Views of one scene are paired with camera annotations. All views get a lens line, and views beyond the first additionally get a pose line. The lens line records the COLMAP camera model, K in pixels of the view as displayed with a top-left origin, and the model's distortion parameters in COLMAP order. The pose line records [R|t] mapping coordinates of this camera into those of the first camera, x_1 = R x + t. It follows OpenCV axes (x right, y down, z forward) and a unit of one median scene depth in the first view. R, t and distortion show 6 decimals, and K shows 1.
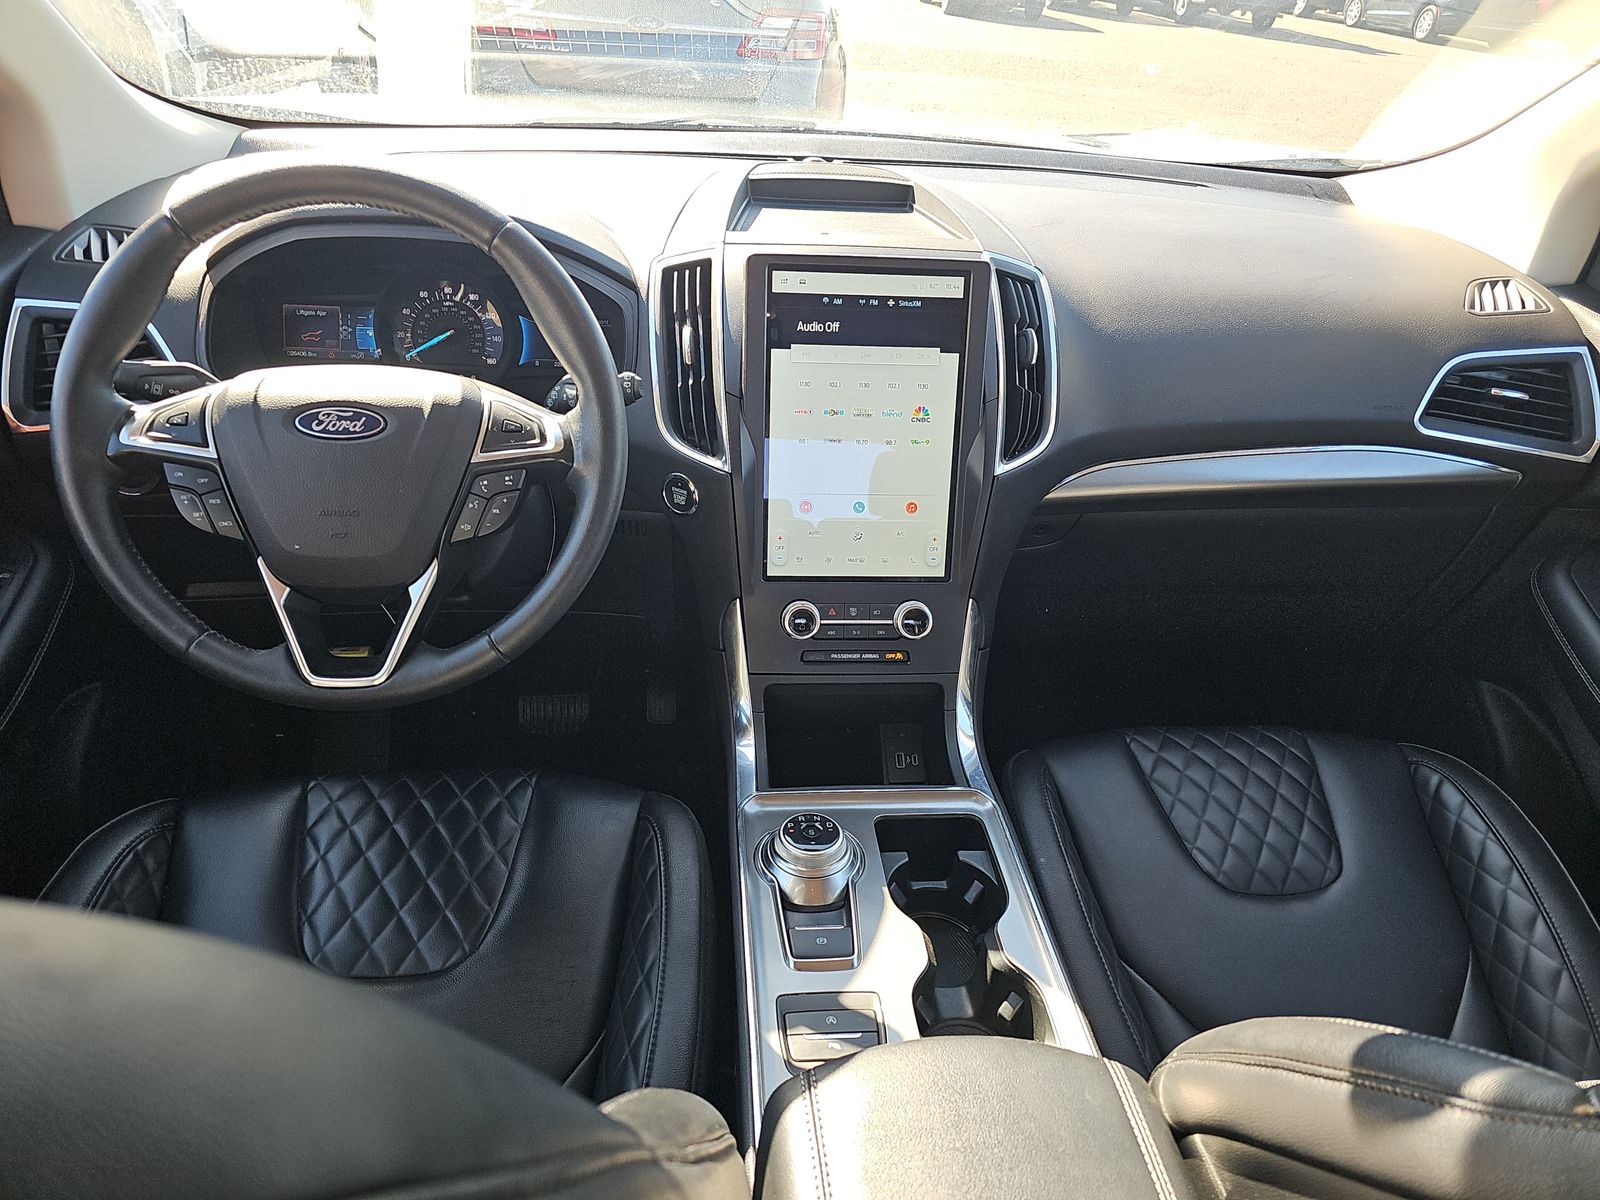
lens RADIAL K [[1085.5, 0, 800.0], [0, 1085.5, 600.0], [0, 0, 1]] dist [0.094145, -0.083495]
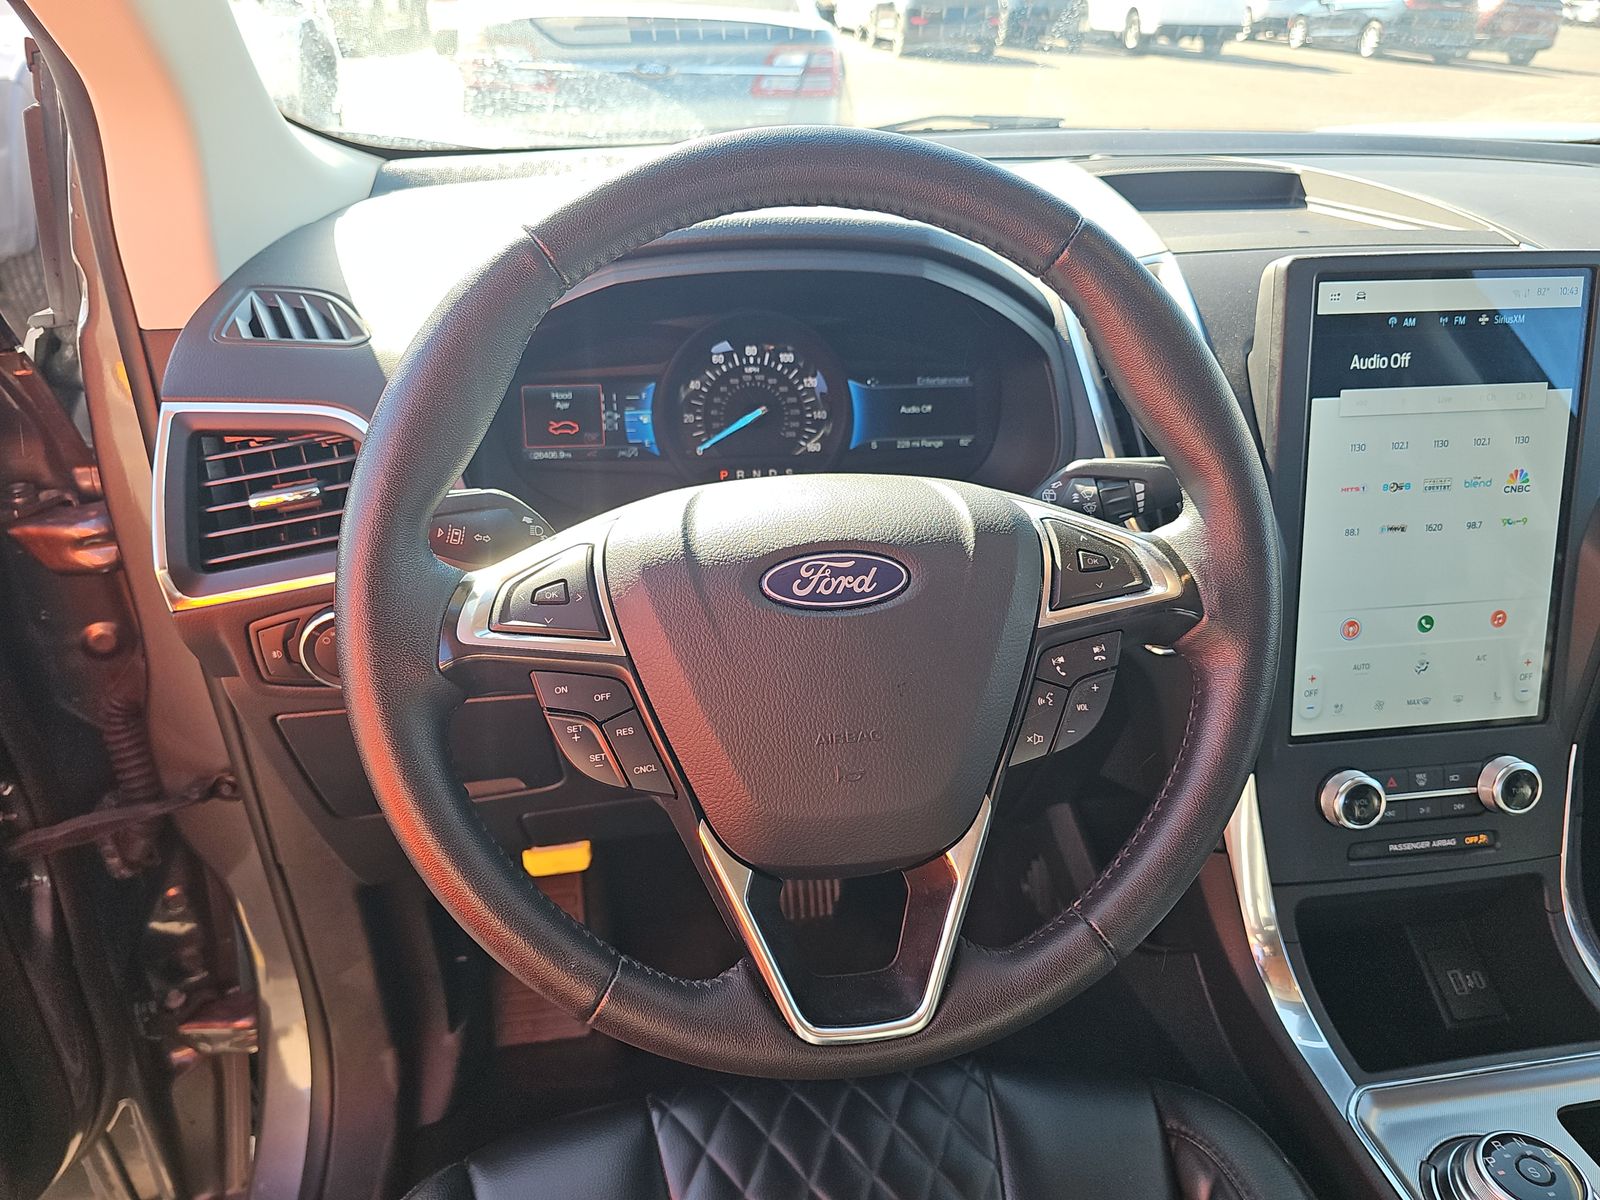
lens RADIAL K [[1085.5, 0, 800.0], [0, 1085.5, 600.0], [0, 0, 1]] dist [0.094145, -0.083495]
pose [[0.996401, -0.070059, 0.047724, -0.380368], [0.072054, 0.996539, -0.041454, -0.105043], [-0.044655, 0.044744, 0.998000, 0.355524]]
